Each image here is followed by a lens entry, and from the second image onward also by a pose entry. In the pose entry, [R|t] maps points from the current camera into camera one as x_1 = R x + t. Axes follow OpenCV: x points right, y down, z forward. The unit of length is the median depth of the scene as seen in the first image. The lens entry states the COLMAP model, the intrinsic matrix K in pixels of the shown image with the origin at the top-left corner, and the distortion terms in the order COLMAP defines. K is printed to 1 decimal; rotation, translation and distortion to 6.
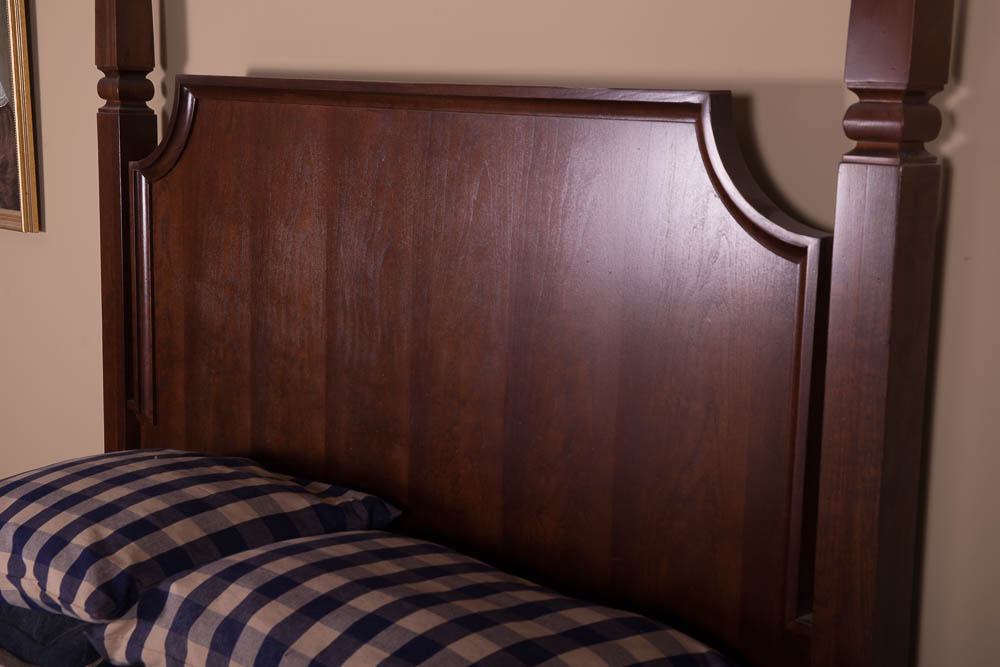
lens RADIAL K [[1507.8, 0, 504.8], [0, 1507.8, 336.7], [0, 0, 1]] dist [0.113912, 0.000000]
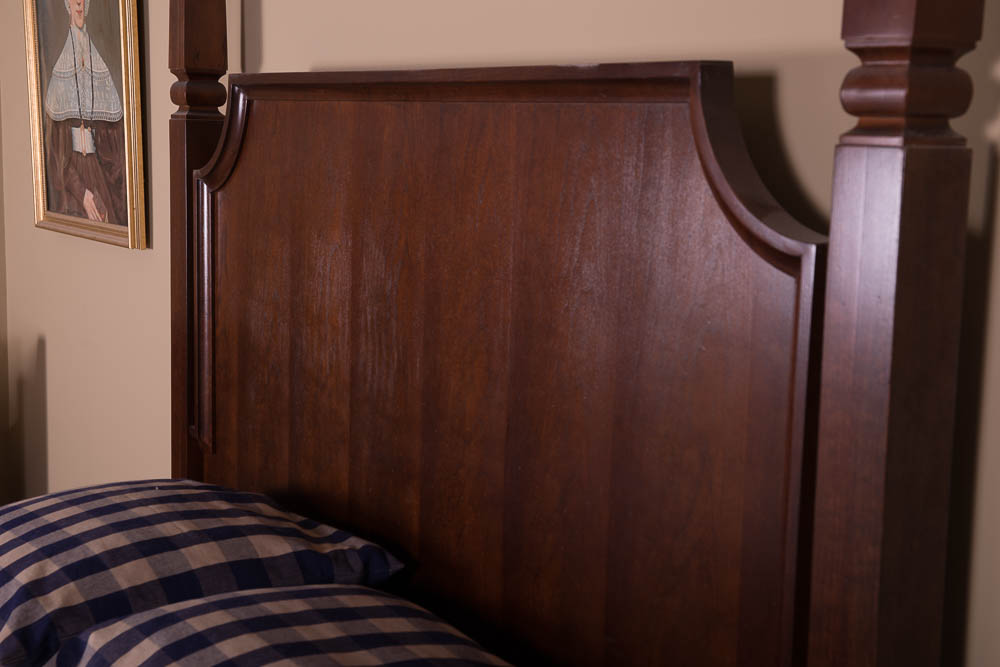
lens RADIAL K [[1507.8, 0, 495.7], [0, 1507.8, 334.3], [0, 0, 1]] dist [0.113912, 0.000000]
pose [[0.979143, 0.029782, -0.200976, 0.156116], [-0.036230, 0.998937, -0.028483, 0.006822], [0.199914, 0.035170, 0.979182, 0.160594]]
